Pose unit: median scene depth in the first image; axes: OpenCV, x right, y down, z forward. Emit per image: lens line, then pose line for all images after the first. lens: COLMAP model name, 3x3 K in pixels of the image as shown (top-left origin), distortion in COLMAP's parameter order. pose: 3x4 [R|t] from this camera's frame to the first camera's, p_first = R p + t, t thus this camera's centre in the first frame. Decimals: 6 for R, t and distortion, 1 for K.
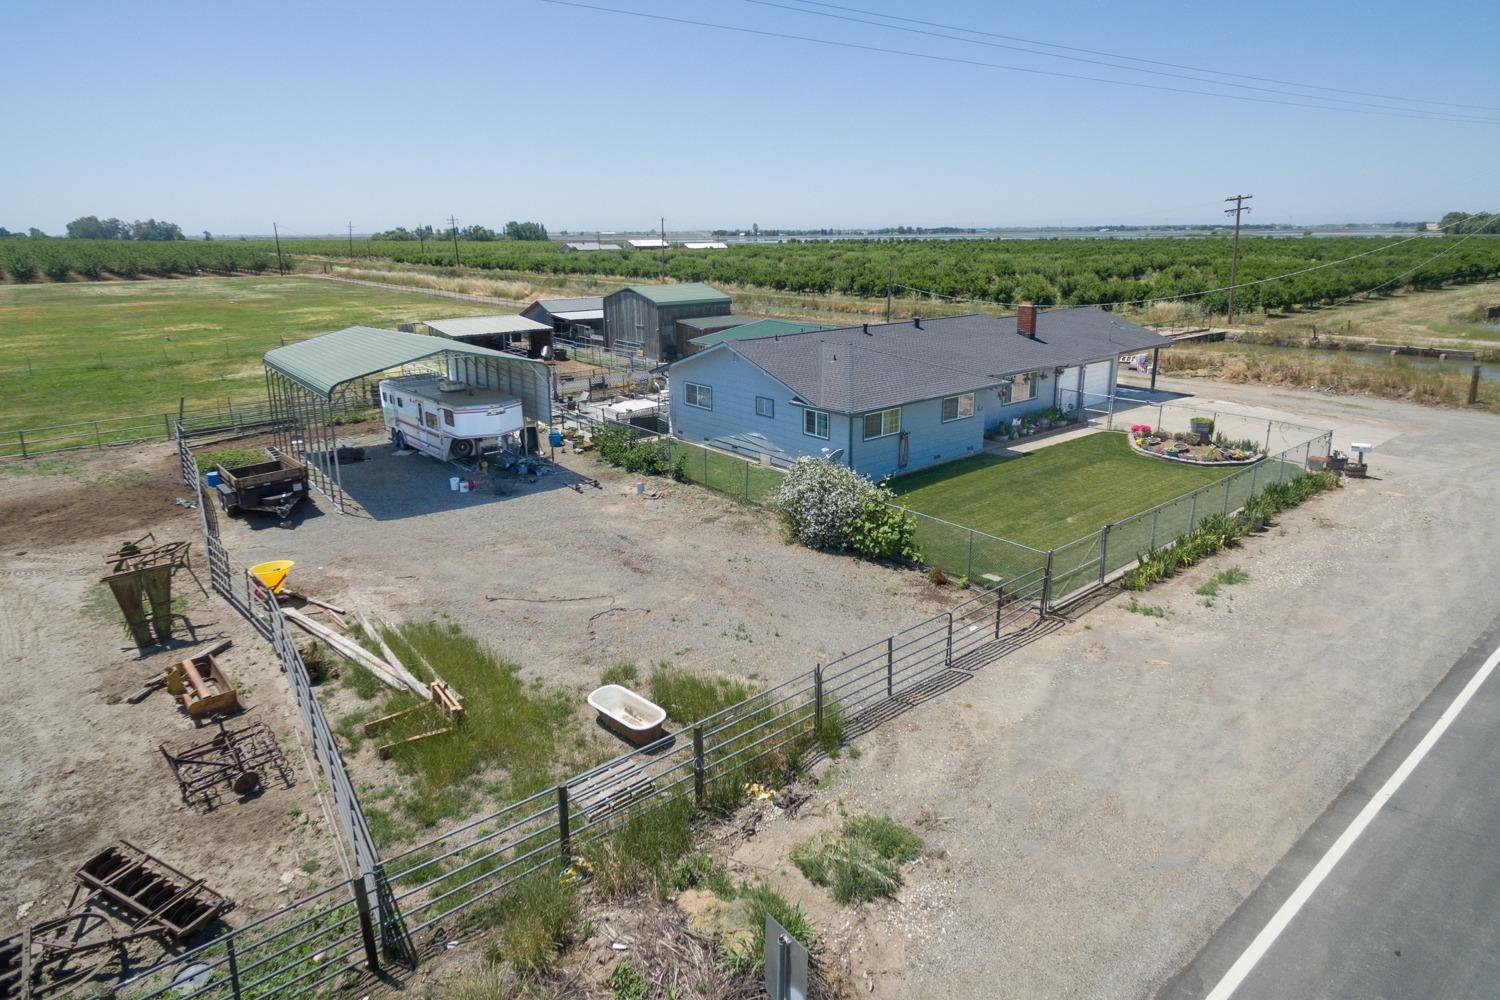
lens RADIAL K [[906.3, 0, 750.0], [0, 906.3, 500.0], [0, 0, 1]] dist [0.000154, 0.000023]
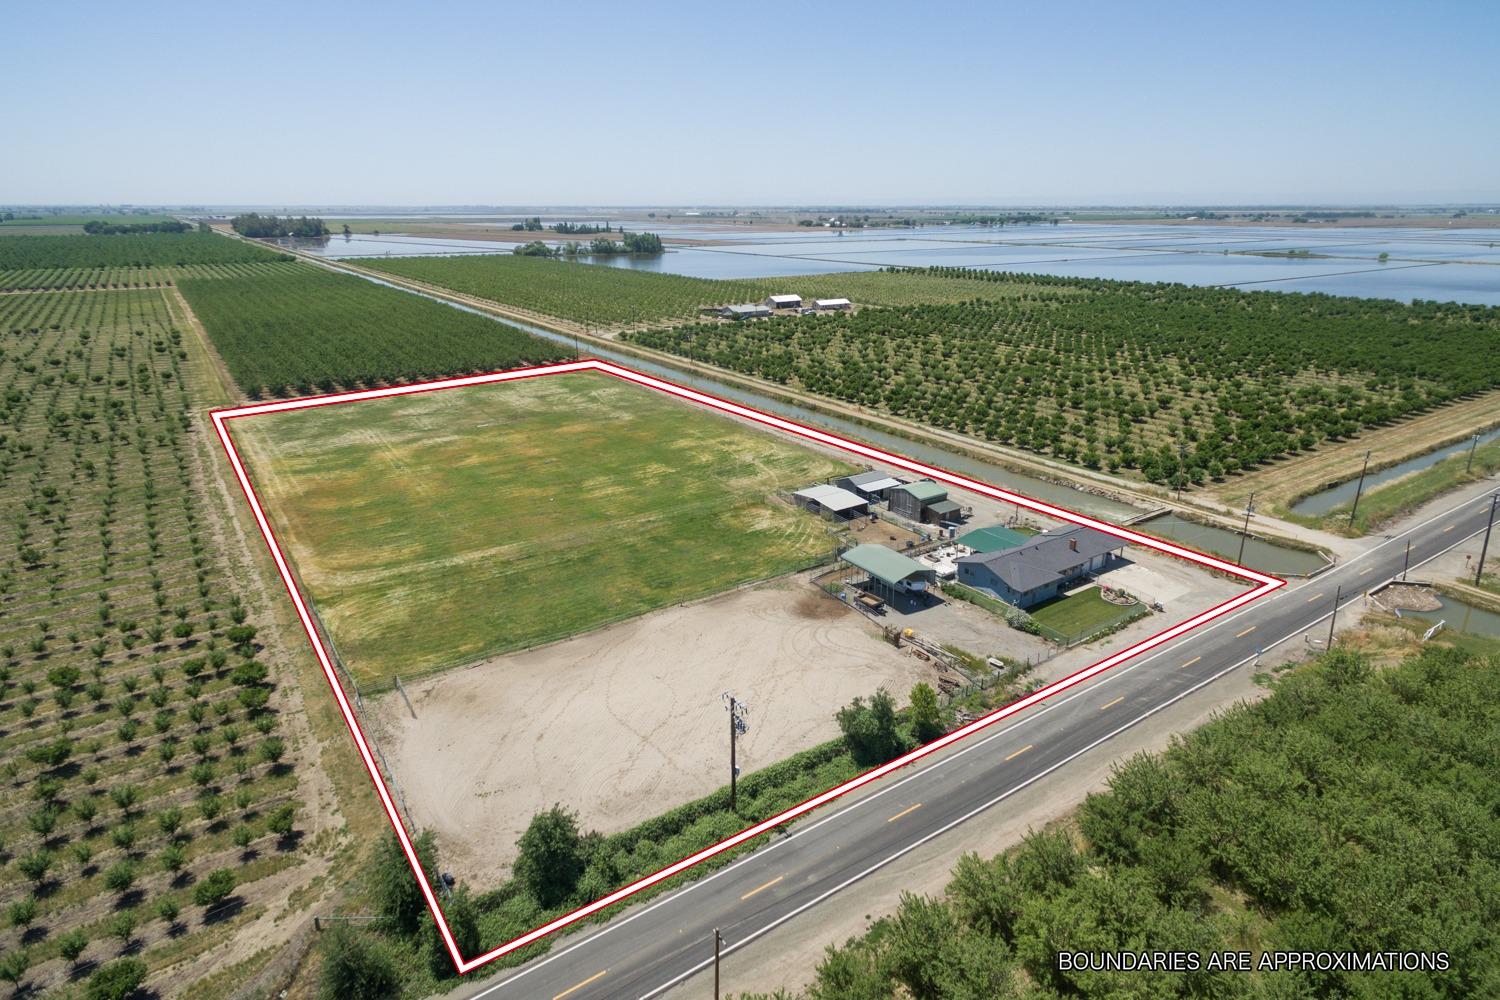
lens RADIAL K [[858.2, 0, 750.0], [0, 858.2, 500.0], [0, 0, 1]] dist [0.000384, -0.000044]
pose [[0.995314, 0.033216, -0.090807, -0.934235], [-0.031274, 0.999252, 0.022728, -0.684765], [0.091494, -0.019781, 0.995609, -3.551555]]
